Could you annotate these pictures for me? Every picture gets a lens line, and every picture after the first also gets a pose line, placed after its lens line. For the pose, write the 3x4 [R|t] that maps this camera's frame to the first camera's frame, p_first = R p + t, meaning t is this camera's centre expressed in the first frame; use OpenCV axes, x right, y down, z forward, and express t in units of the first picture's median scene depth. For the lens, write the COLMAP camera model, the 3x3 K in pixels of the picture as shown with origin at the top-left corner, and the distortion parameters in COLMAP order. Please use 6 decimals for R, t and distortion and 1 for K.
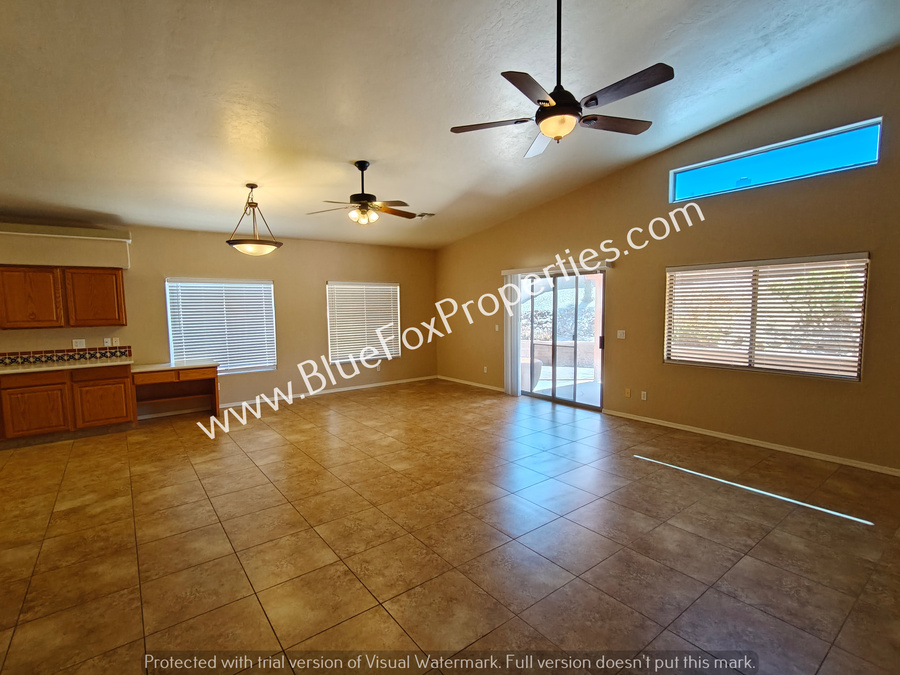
lens RADIAL K [[431.6, 0, 448.0], [0, 431.6, 336.6], [0, 0, 1]] dist [0.000962, 0.003600]
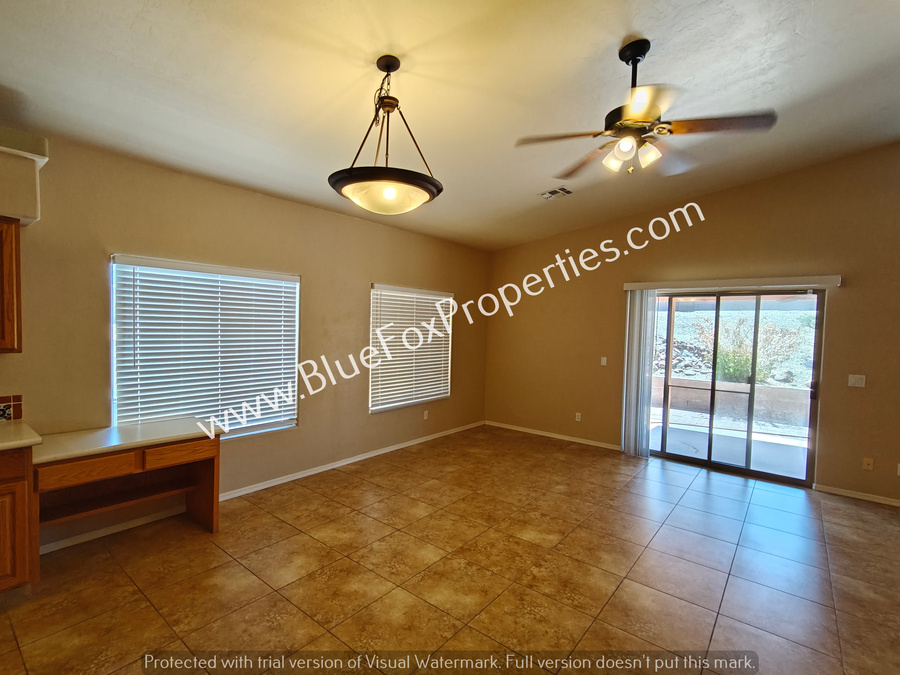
lens RADIAL K [[431.6, 0, 446.4], [0, 431.6, 338.7], [0, 0, 1]] dist [0.000962, 0.003600]
pose [[0.971160, 0.031000, 0.236403, -0.441478], [-0.022568, 0.999012, -0.038292, -0.032996], [-0.237356, 0.031852, 0.970900, 0.485837]]
